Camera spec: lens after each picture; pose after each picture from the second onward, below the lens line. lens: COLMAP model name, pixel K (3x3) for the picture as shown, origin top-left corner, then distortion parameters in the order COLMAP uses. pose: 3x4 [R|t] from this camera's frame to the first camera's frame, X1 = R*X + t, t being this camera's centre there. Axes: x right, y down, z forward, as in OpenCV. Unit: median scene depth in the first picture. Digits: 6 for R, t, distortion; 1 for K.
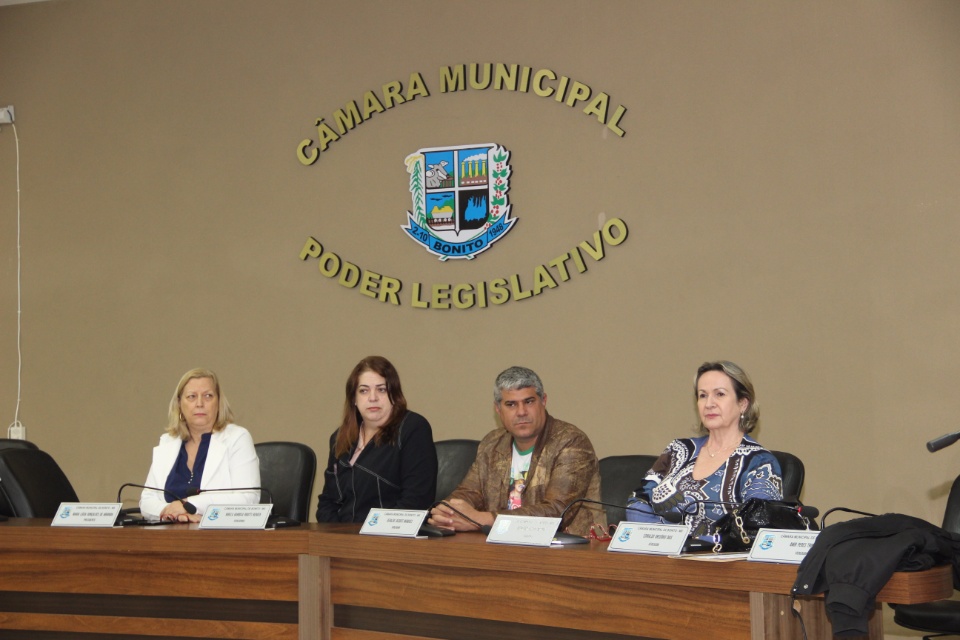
lens RADIAL K [[2269.1, 0, 480.1], [0, 2269.1, 320.3], [0, 0, 1]] dist [0.471253, 0.000000]
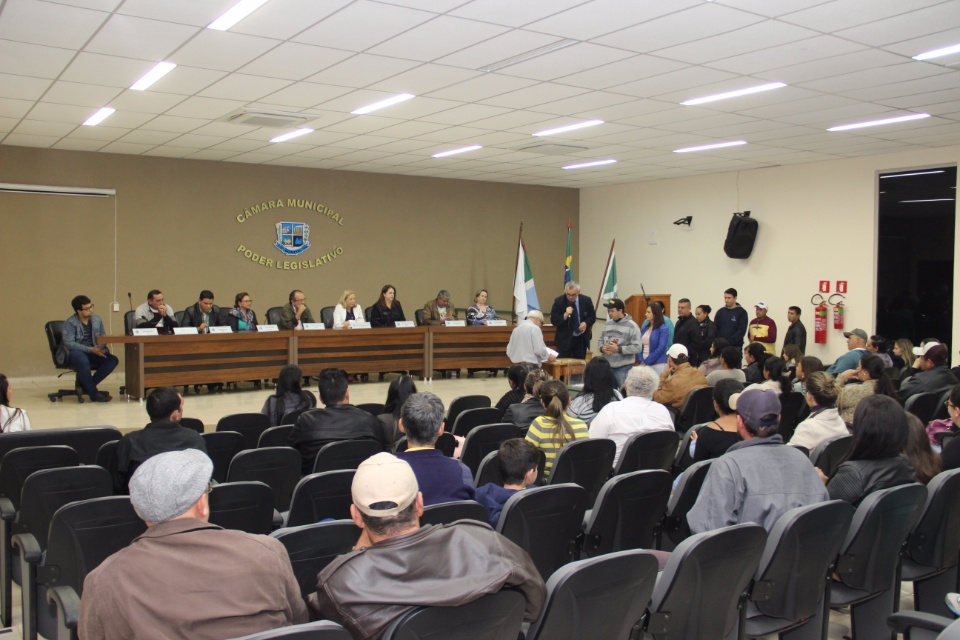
lens RADIAL K [[896.4, 0, 478.3], [0, 896.4, 317.1], [0, 0, 1]] dist [-0.012057, 0.000000]
pose [[0.395110, -0.020085, 0.918414, -1.318773], [-0.036786, 0.998613, 0.037665, 0.006745], [-0.917897, -0.048666, 0.393823, 0.219637]]
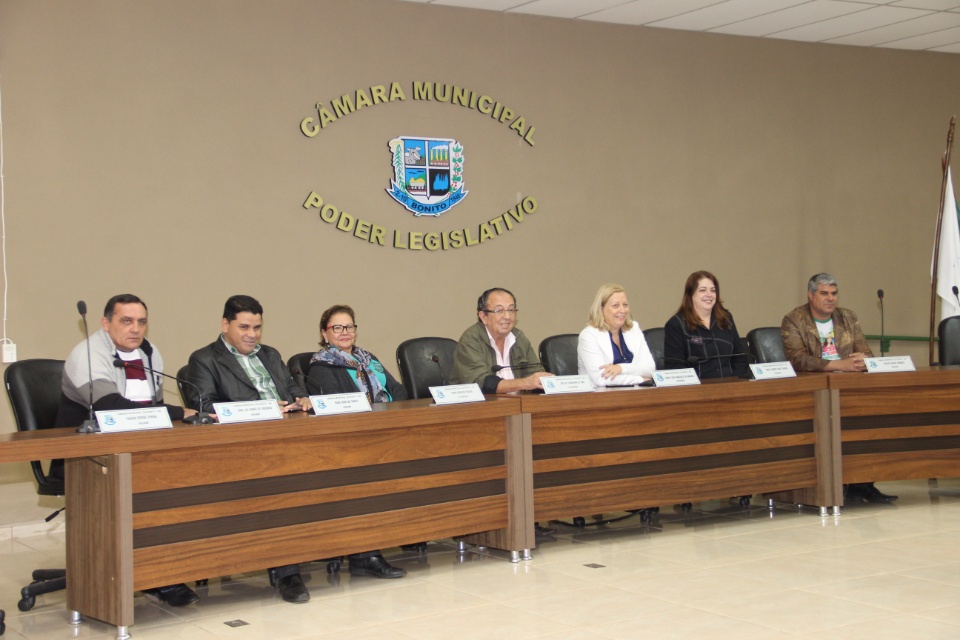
lens RADIAL K [[1337.5, 0, 482.5], [0, 1337.5, 328.6], [0, 0, 1]] dist [0.064717, 0.000000]
pose [[0.413419, -0.009806, 0.910488, -0.883703], [-0.000192, 0.999941, 0.010856, 0.041150], [-0.910541, -0.004663, 0.413393, 0.697549]]
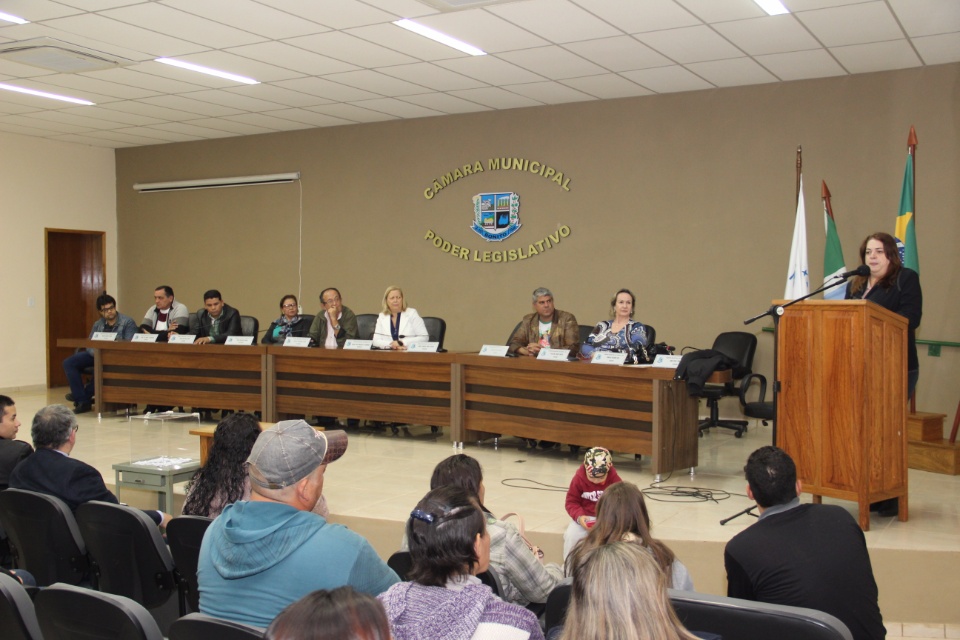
lens RADIAL K [[1038.0, 0, 478.4], [0, 1038.0, 318.3], [0, 0, 1]] dist [-0.015081, 0.000000]
pose [[0.998620, 0.018554, 0.049134, -0.089185], [-0.021112, 0.998420, 0.052080, -0.002977], [-0.048090, -0.053045, 0.997433, -0.085640]]
